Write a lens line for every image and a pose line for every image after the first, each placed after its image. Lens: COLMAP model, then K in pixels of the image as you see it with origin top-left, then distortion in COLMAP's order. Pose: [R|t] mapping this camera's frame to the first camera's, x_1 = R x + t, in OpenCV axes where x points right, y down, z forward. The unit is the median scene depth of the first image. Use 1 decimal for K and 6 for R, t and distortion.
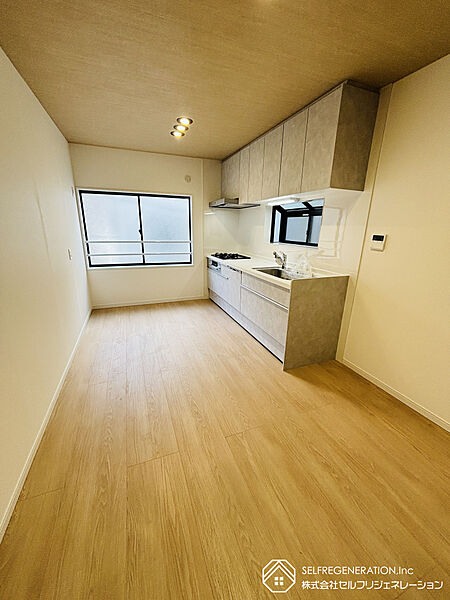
lens RADIAL K [[241.8, 0, 223.5], [0, 241.8, 300.0], [0, 0, 1]] dist [0.000237, 0.000921]
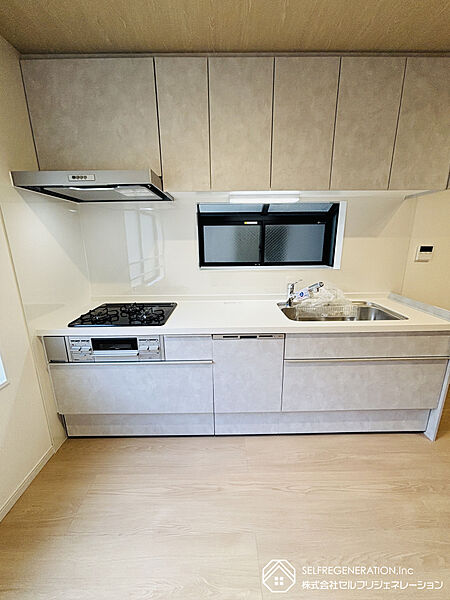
lens RADIAL K [[241.8, 0, 225.0], [0, 241.8, 299.3], [0, 0, 1]] dist [0.000237, 0.000921]
pose [[0.351328, -0.246549, 0.903207, -0.341116], [0.288351, 0.946305, 0.146151, -0.257036], [-0.890743, 0.209093, 0.403556, 0.797726]]
